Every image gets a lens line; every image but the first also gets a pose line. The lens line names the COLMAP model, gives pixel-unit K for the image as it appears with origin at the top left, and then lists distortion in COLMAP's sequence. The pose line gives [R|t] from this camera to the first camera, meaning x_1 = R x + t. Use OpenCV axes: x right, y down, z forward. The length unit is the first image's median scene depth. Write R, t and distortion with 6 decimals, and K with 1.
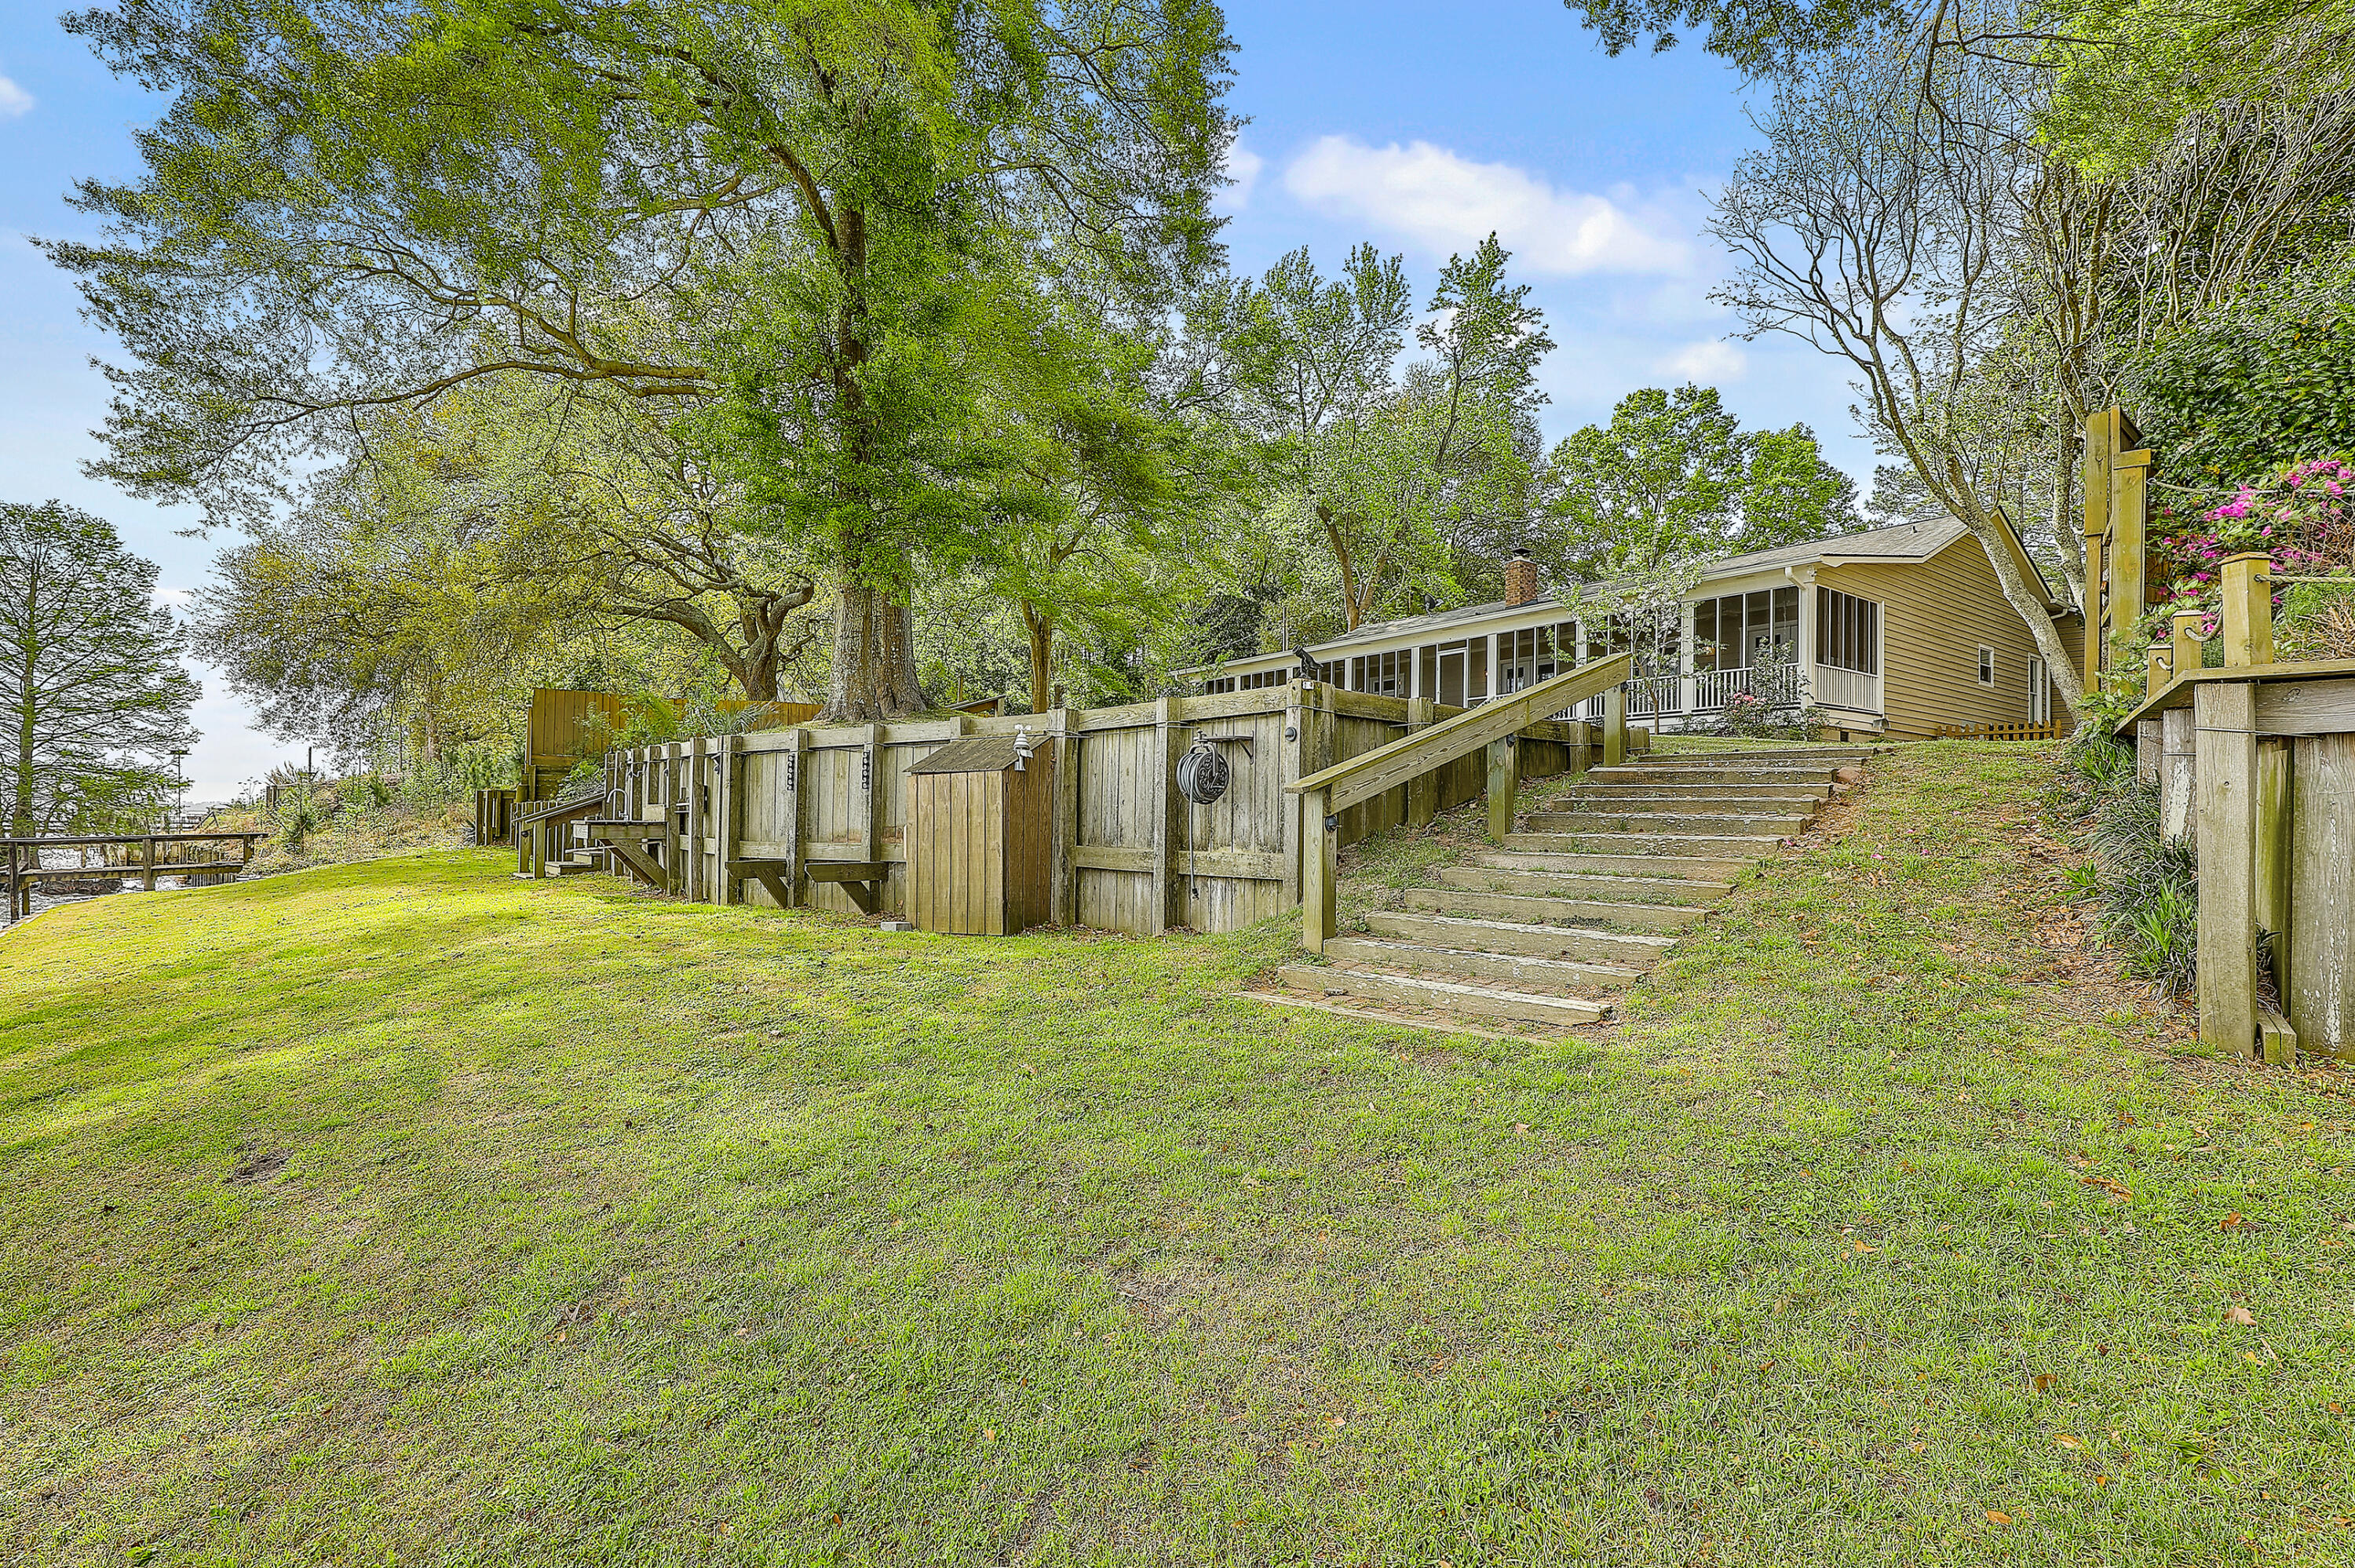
lens RADIAL K [[1074.1, 0, 1177.9], [0, 1074.1, 823.4], [0, 0, 1]] dist [0.003672, -0.002225]
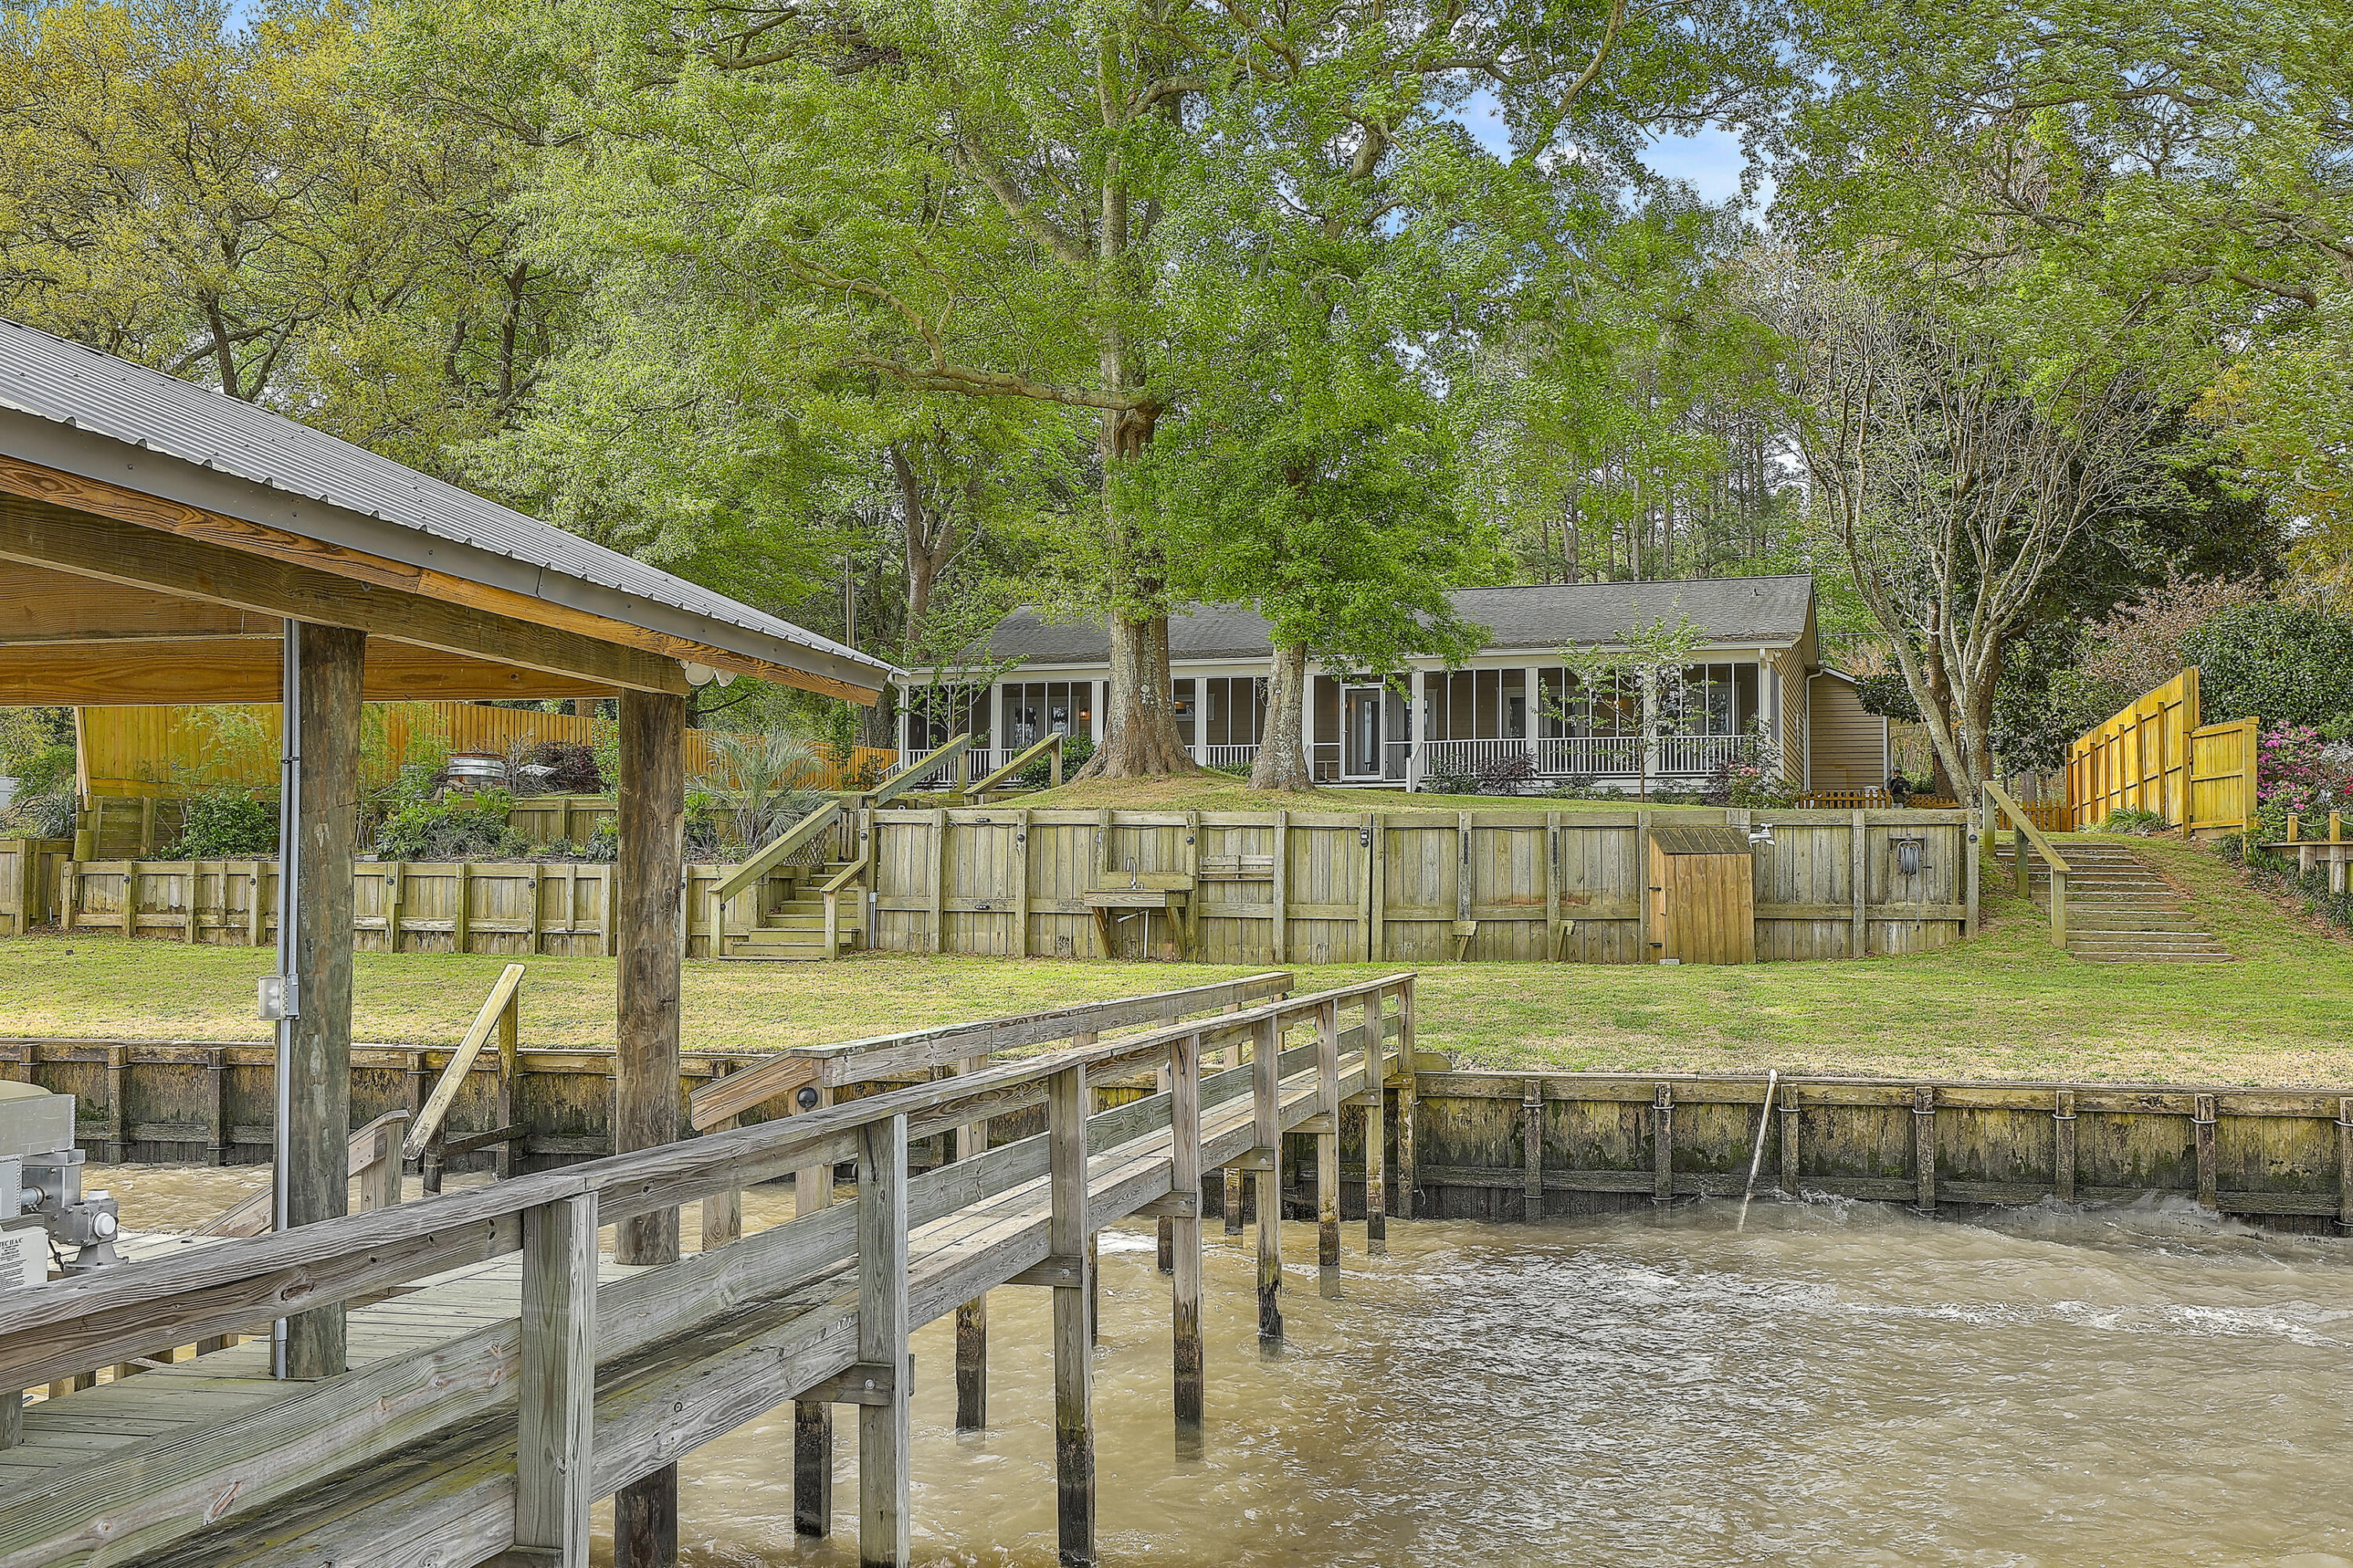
lens RADIAL K [[2328.5, 0, 1191.2], [0, 2328.5, 763.3], [0, 0, 1]] dist [0.001063, 0.000000]
pose [[0.812230, 0.025675, 0.582773, -0.553521], [0.006617, 0.998561, -0.053216, -0.001438], [-0.583300, 0.047079, 0.810891, -0.244464]]
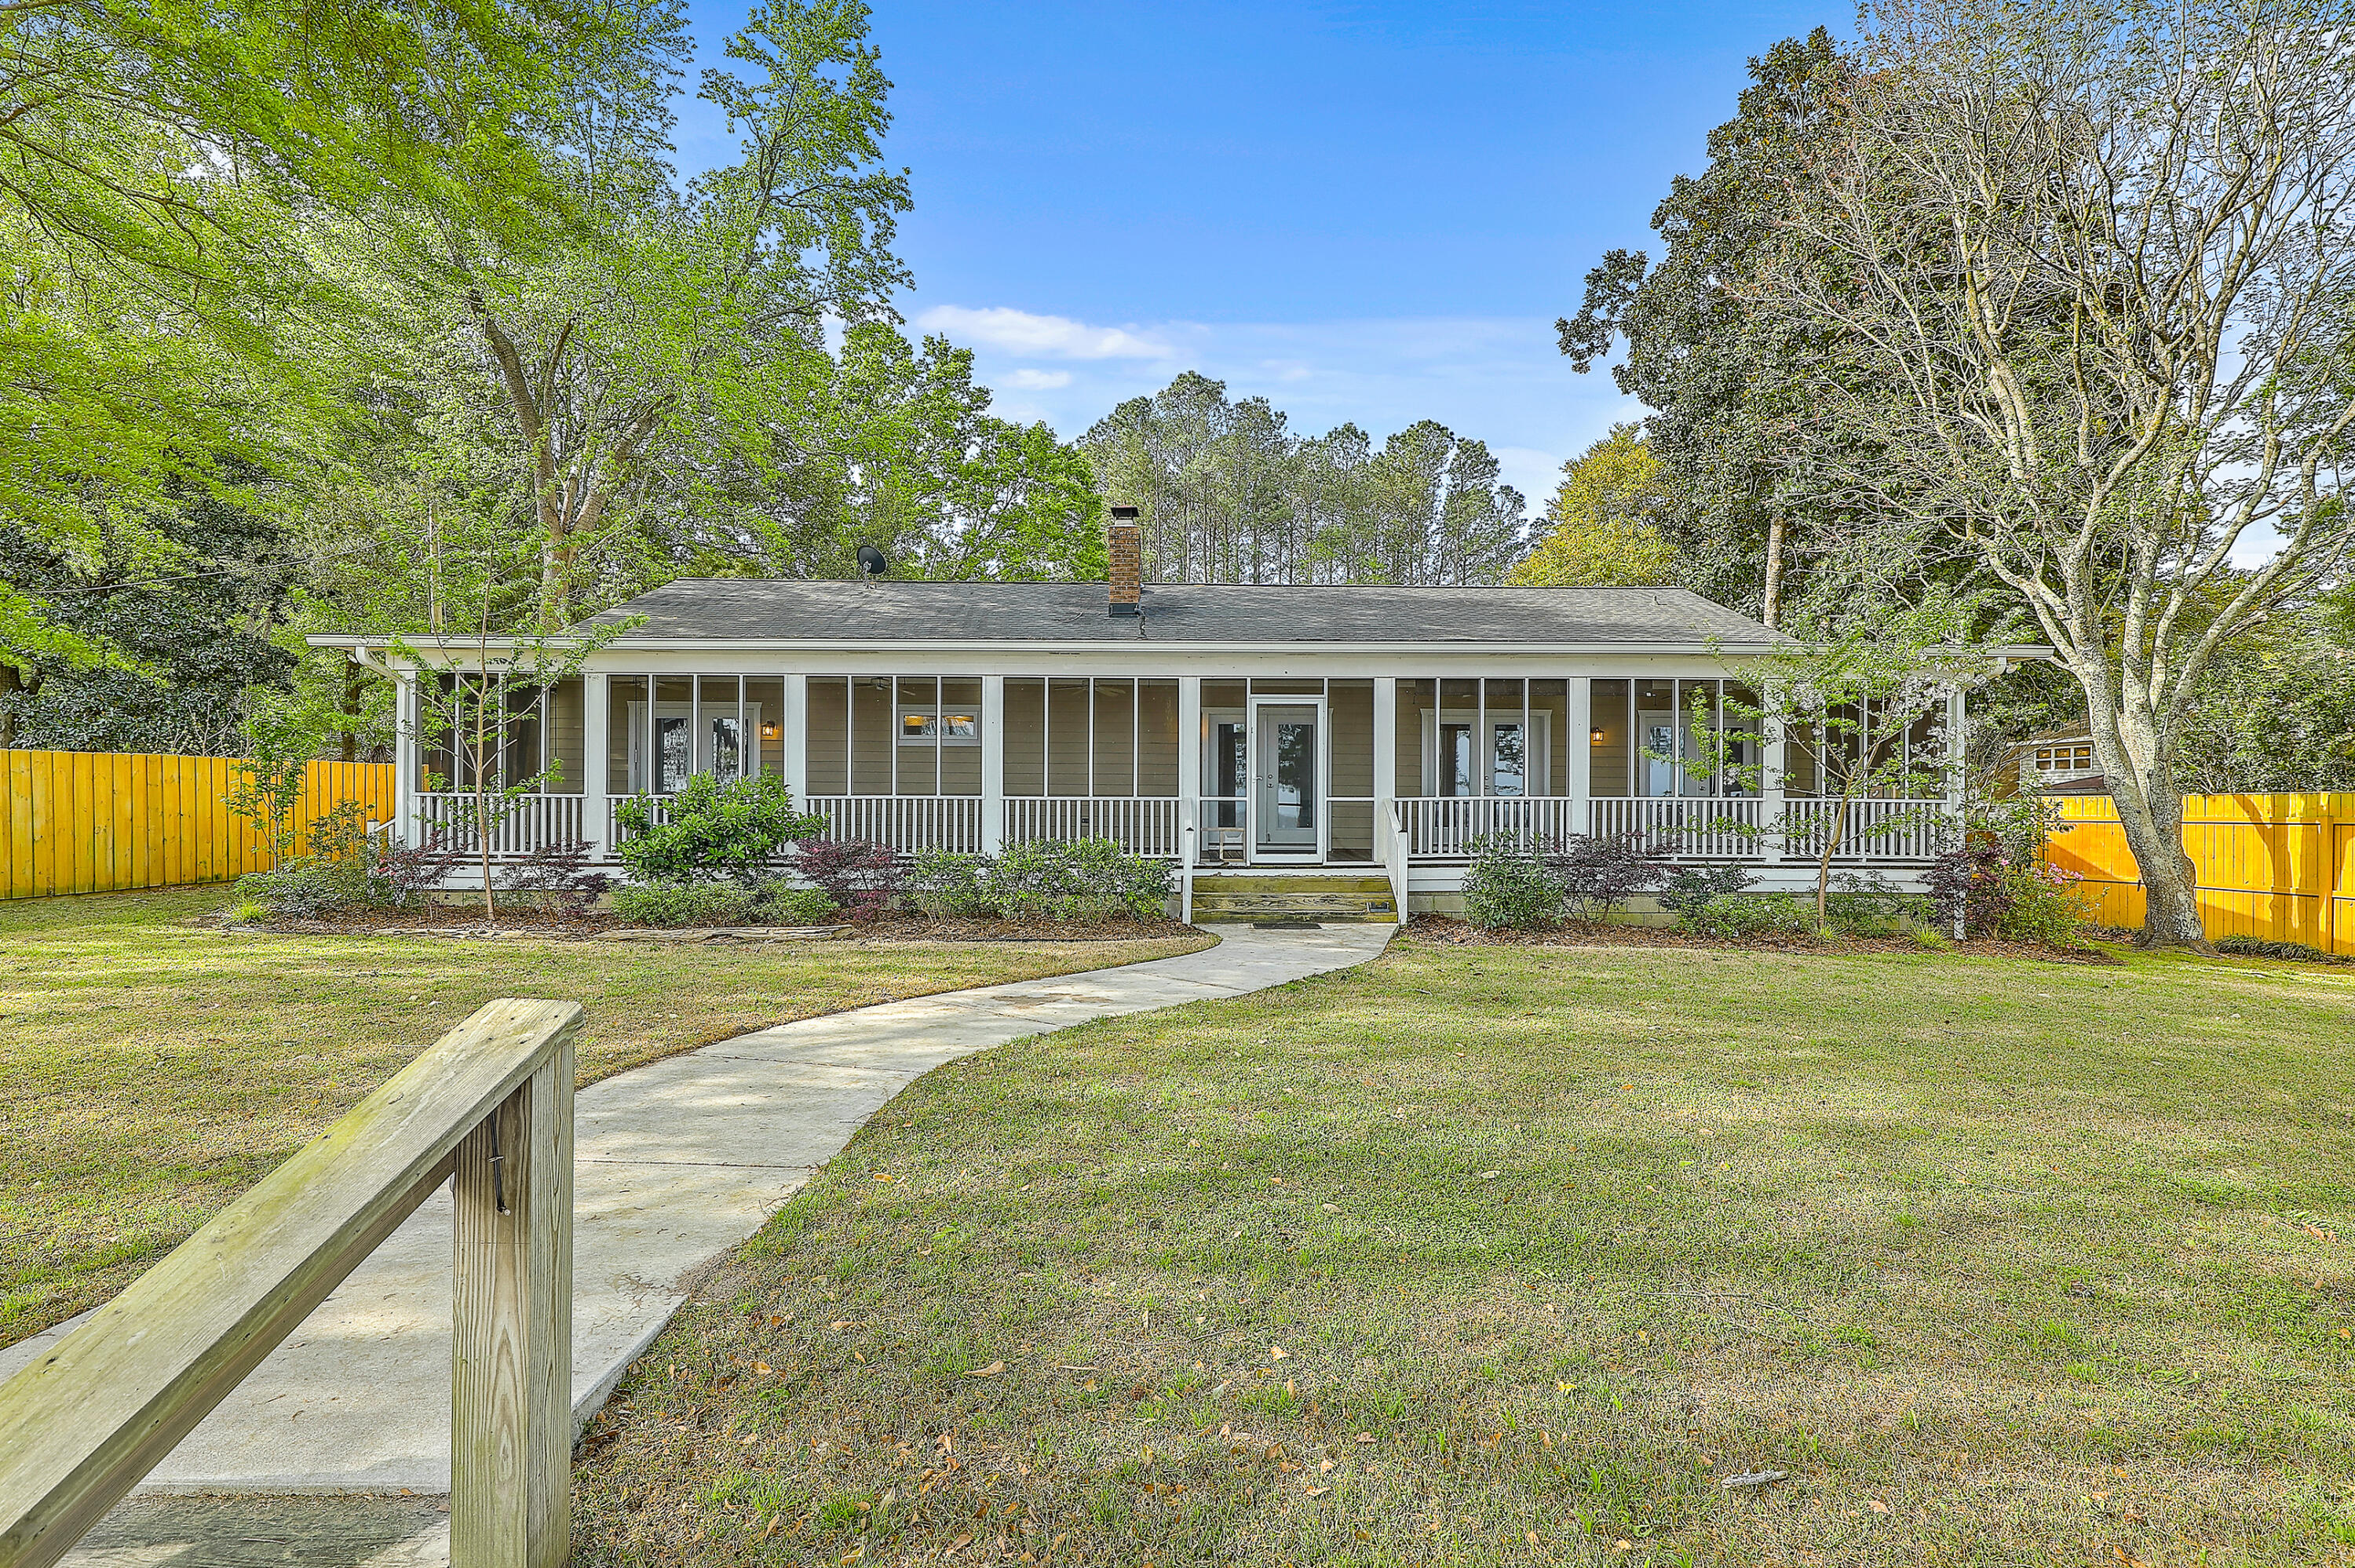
lens RADIAL K [[1074.1, 0, 1201.4], [0, 1074.1, 811.9], [0, 0, 1]] dist [0.003672, -0.002225]
pose [[0.575551, -0.013186, 0.817659, -0.101394], [0.005162, 0.999909, 0.012492, -0.068749], [-0.817749, -0.002969, 0.575567, 0.449228]]
